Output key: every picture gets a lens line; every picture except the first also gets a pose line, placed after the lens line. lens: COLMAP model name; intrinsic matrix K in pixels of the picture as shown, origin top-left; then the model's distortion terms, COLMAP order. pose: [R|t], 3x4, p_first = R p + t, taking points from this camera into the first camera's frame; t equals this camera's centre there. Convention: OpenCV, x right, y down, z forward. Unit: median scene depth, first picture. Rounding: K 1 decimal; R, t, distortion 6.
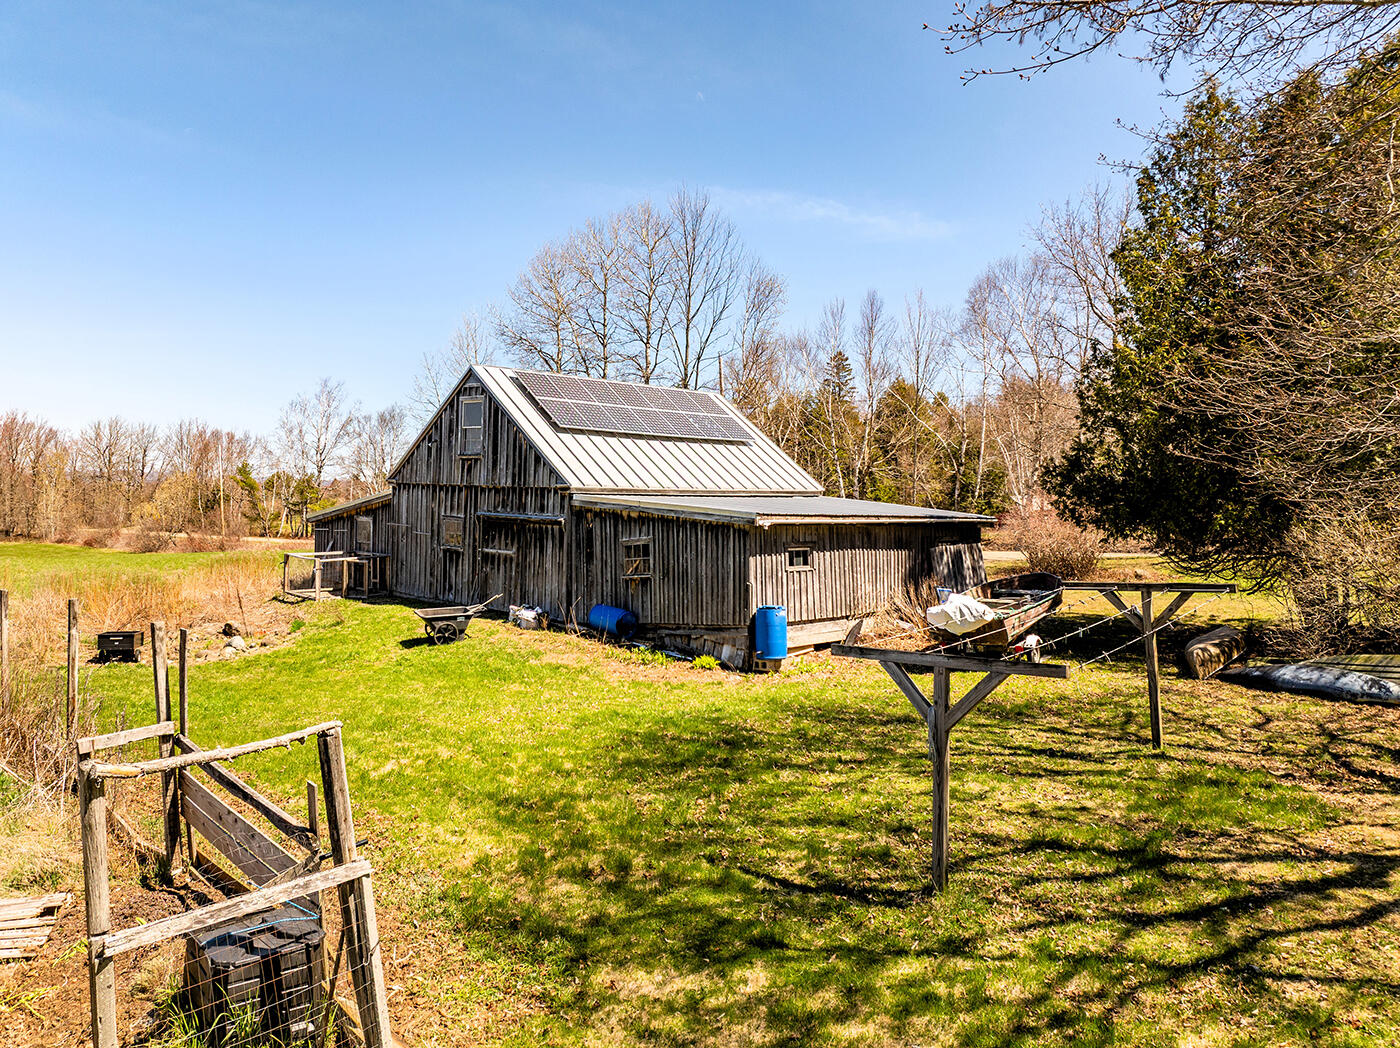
lens RADIAL K [[1075.4, 0, 587.3], [0, 1075.4, 443.3], [0, 0, 1]] dist [0.031552, -0.158713]
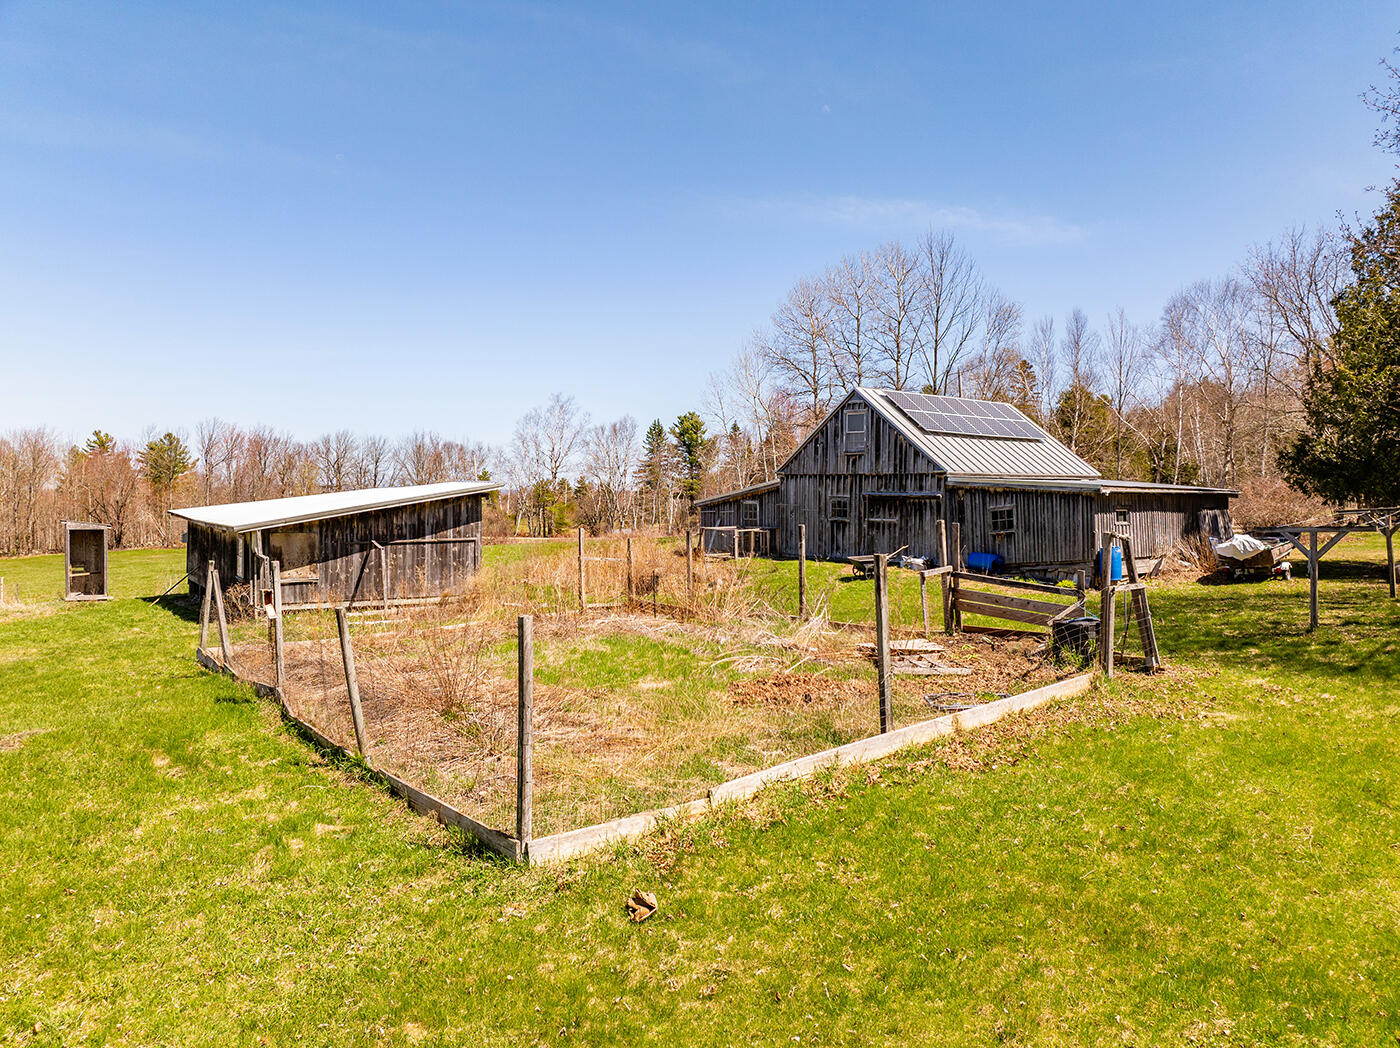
lens RADIAL K [[1037.8, 0, 690.0], [0, 1037.8, 484.8], [0, 0, 1]] dist [-0.034087, -0.001811]
pose [[0.998453, -0.015096, -0.053509, -0.253803], [0.016860, 0.999324, 0.032673, 0.005997], [0.052979, -0.033525, 0.998033, -0.353274]]
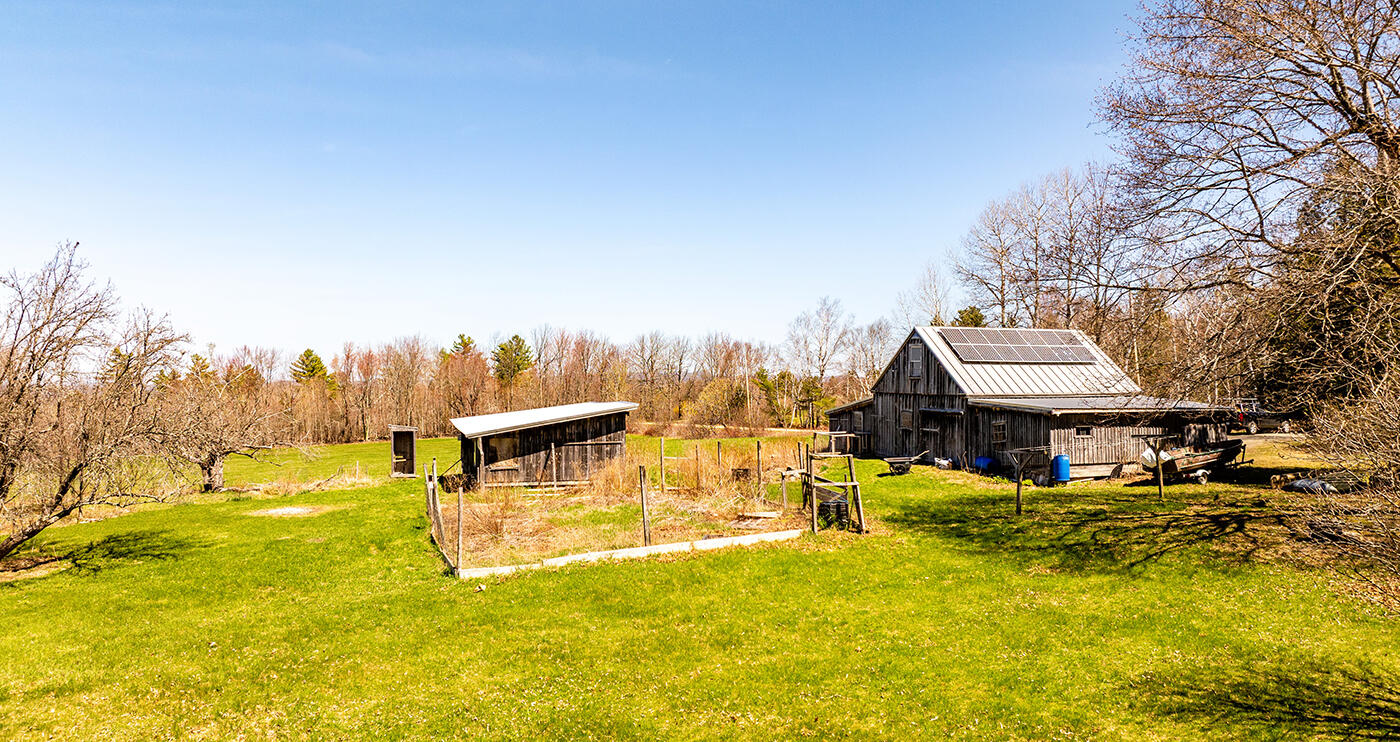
lens RADIAL K [[1026.4, 0, 652.0], [0, 1026.4, 409.3], [0, 0, 1]] dist [-0.062644, 0.007569]
pose [[0.919399, -0.011090, -0.393169, 0.160483], [0.037398, 0.997538, 0.059316, -0.053552], [0.391543, -0.069239, 0.917551, -0.755305]]
